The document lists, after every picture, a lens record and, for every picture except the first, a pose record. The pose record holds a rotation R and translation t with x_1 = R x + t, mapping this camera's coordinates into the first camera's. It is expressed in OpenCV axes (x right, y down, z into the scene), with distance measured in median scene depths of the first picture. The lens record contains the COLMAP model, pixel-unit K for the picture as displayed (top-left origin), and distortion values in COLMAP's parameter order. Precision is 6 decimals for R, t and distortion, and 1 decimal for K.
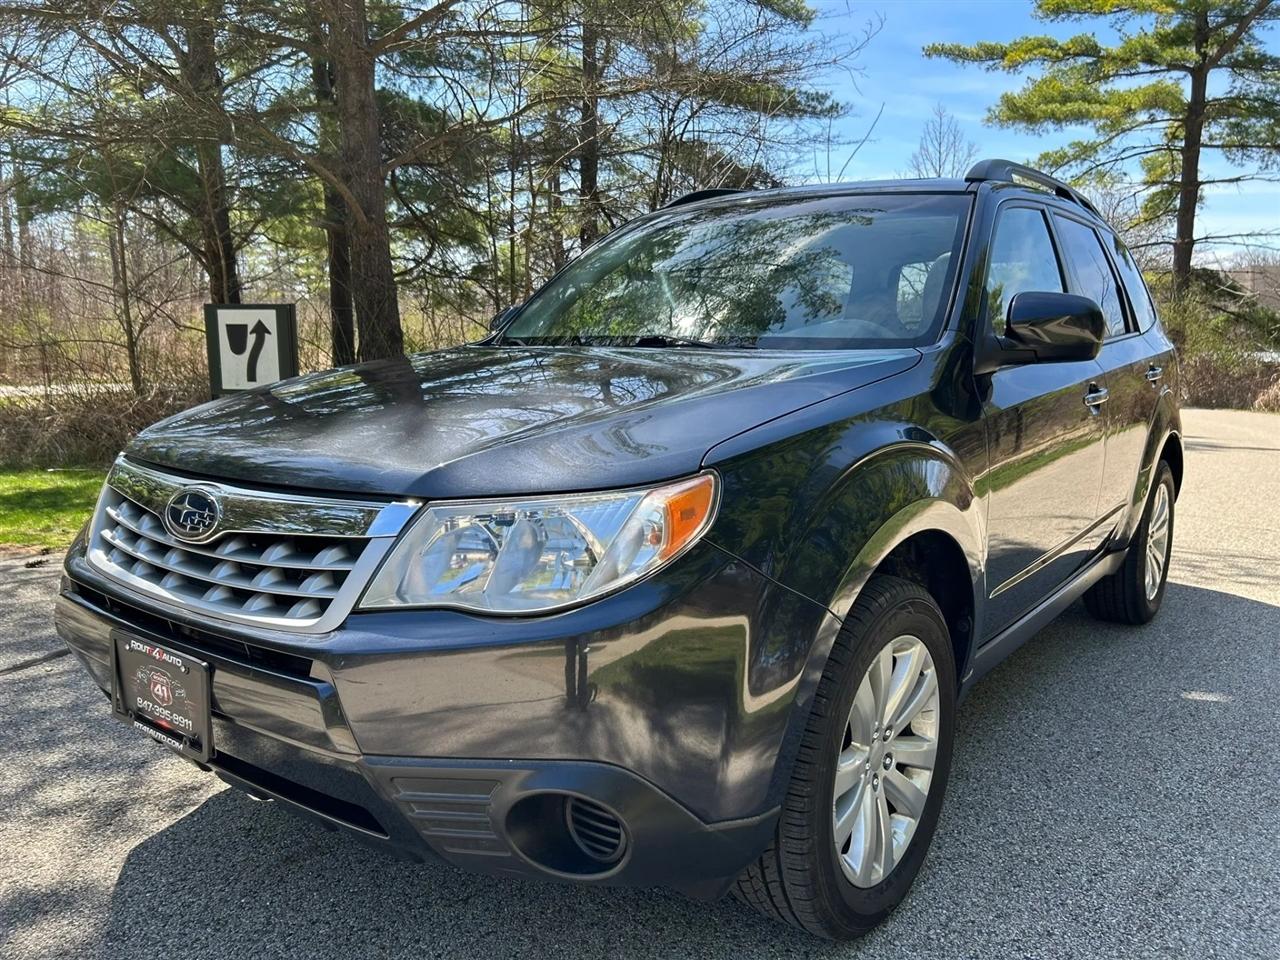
lens RADIAL K [[970.5, 0, 635.7], [0, 970.5, 476.9], [0, 0, 1]] dist [0.051962, -0.052210]
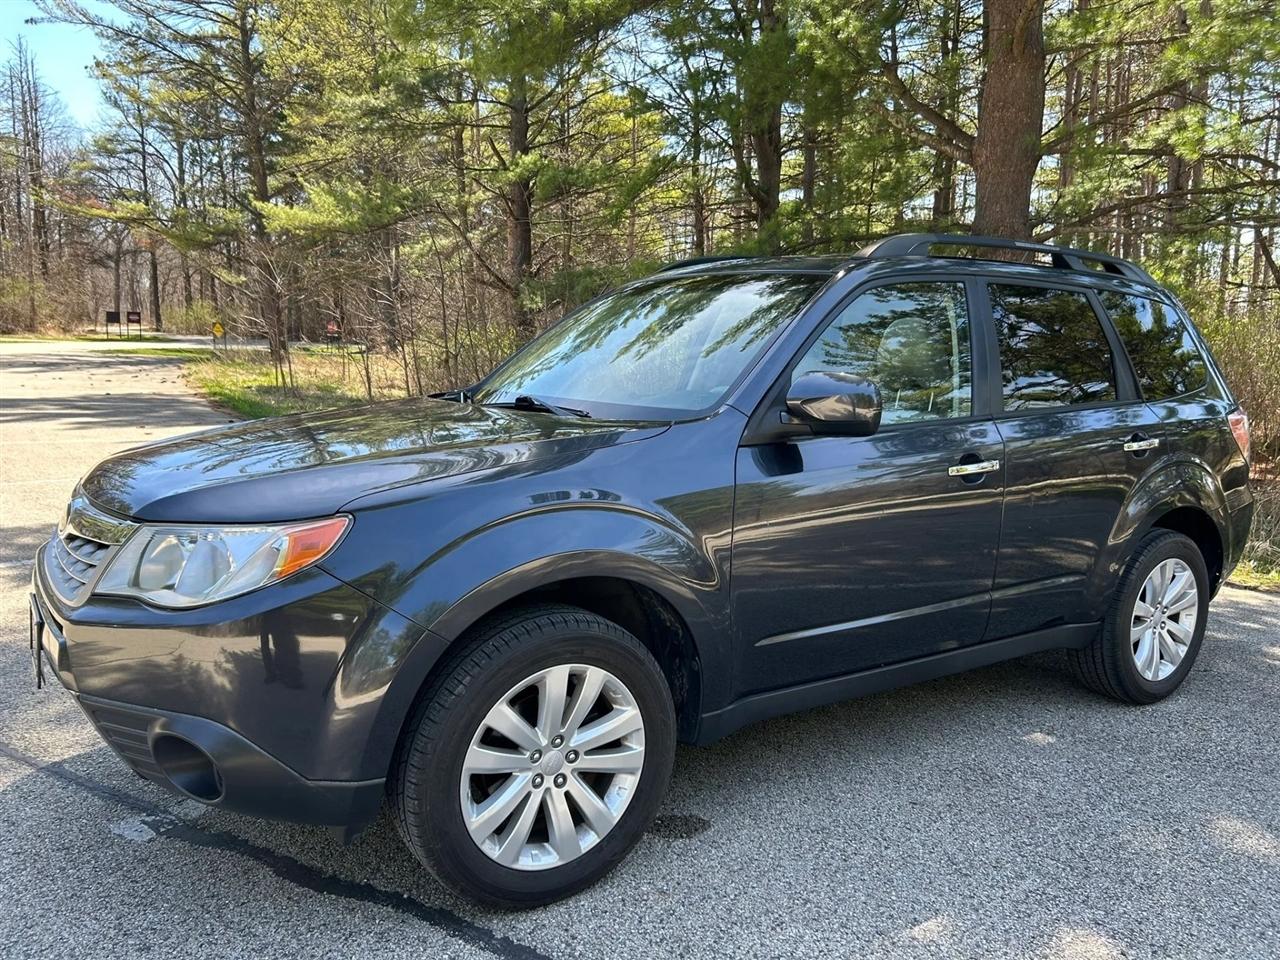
lens RADIAL K [[970.5, 0, 646.6], [0, 970.5, 478.7], [0, 0, 1]] dist [0.051962, -0.052210]
pose [[0.952335, 0.063055, -0.298466, 0.795311], [-0.068616, 0.997610, -0.008179, -0.067466], [0.297237, 0.028269, 0.954385, -0.132459]]
